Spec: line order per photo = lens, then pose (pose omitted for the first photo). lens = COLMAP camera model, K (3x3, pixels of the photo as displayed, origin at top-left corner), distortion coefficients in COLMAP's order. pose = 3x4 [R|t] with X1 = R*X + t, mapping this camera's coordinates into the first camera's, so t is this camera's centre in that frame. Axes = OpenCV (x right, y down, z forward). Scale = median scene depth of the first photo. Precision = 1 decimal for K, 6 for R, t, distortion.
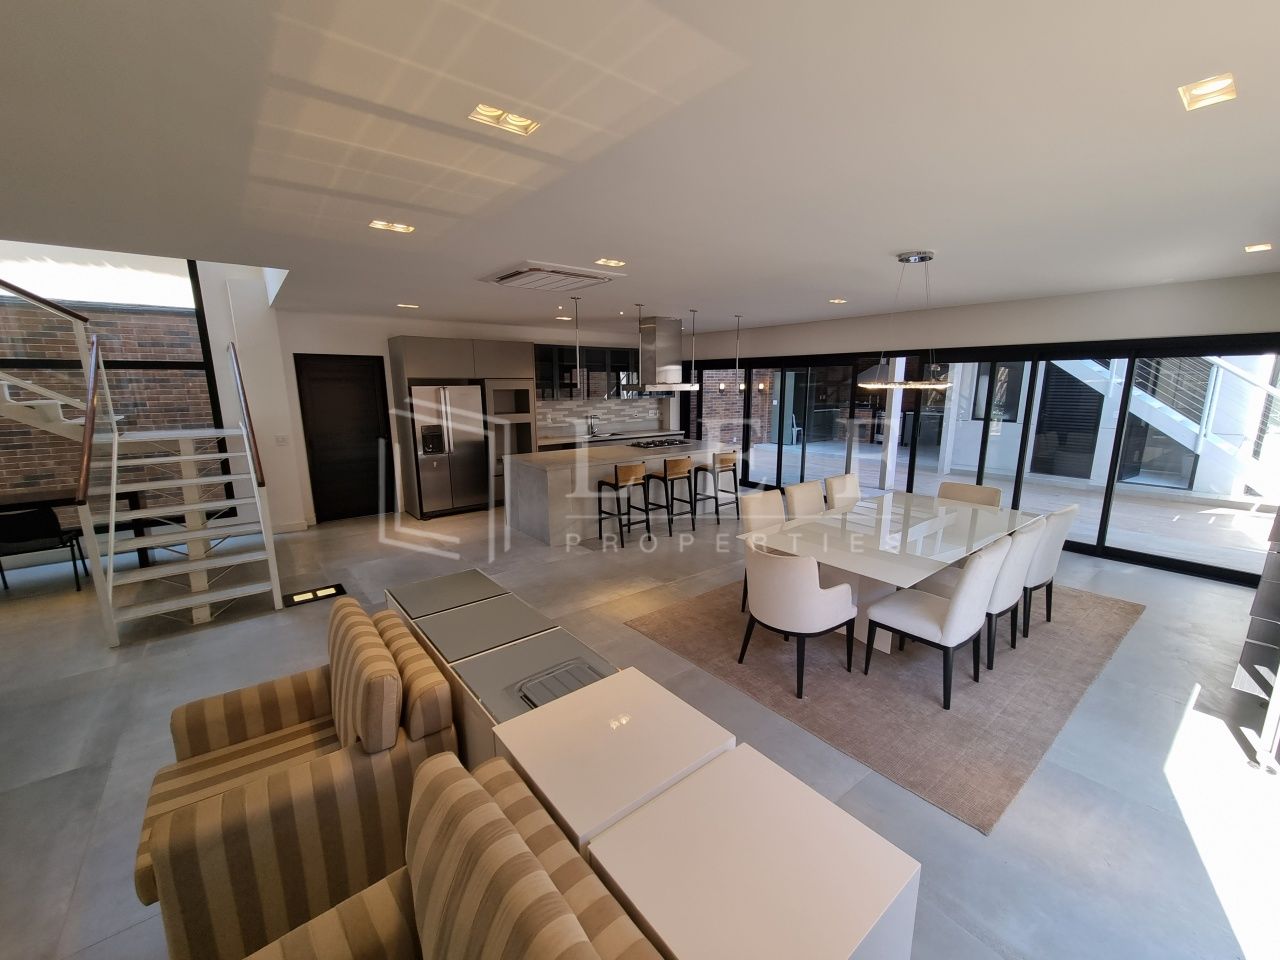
lens RADIAL K [[519.6, 0, 639.3], [0, 519.6, 486.5], [0, 0, 1]] dist [-0.002954, -0.000325]
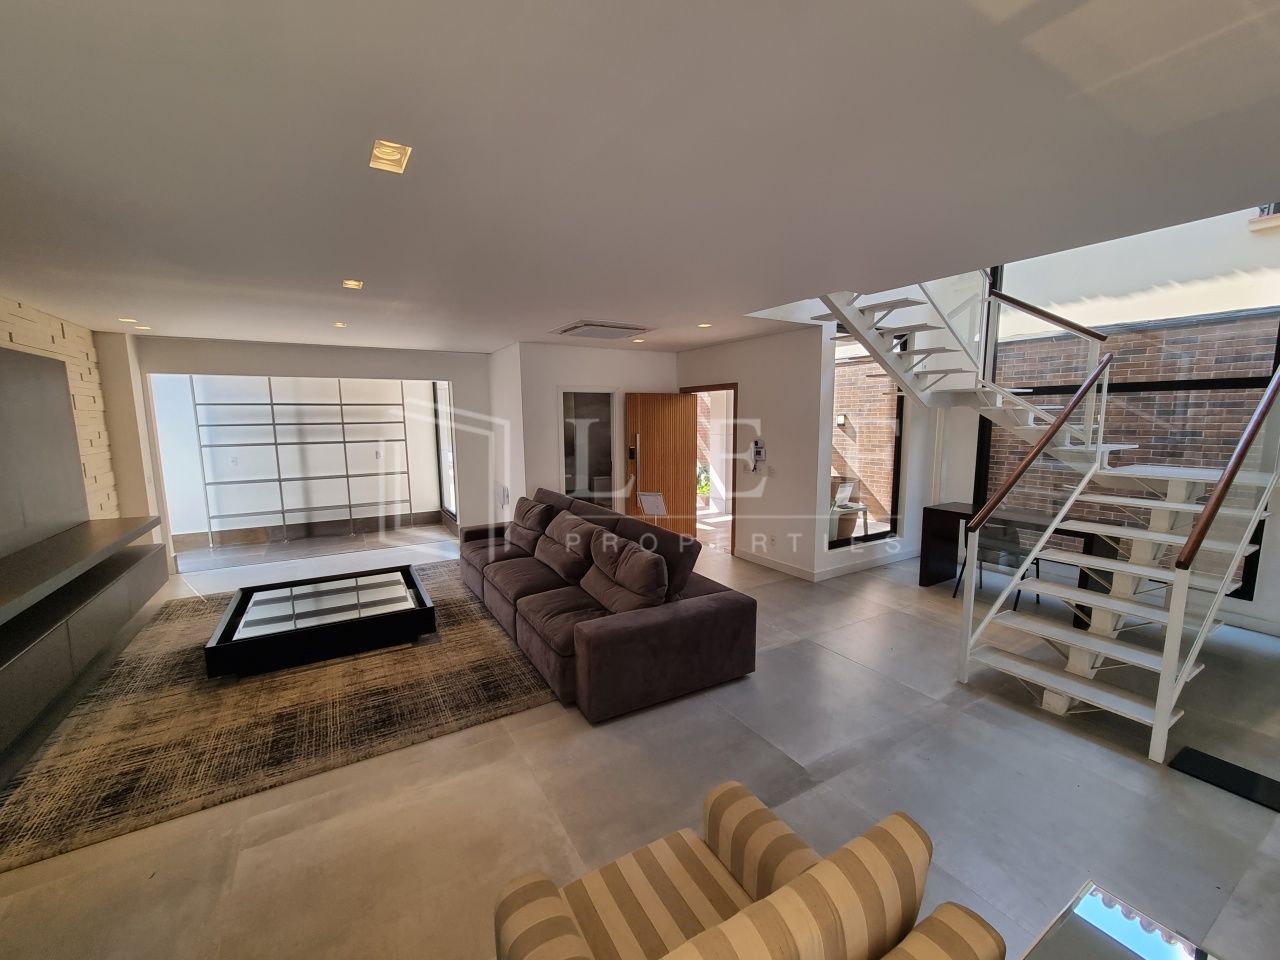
lens RADIAL K [[519.6, 0, 641.0], [0, 519.6, 476.2], [0, 0, 1]] dist [-0.002954, -0.000325]
pose [[-0.139384, 0.109485, -0.984167, -0.025497], [-0.177785, 0.974953, 0.133639, -0.064505], [0.974148, 0.193597, -0.116428, 0.352483]]
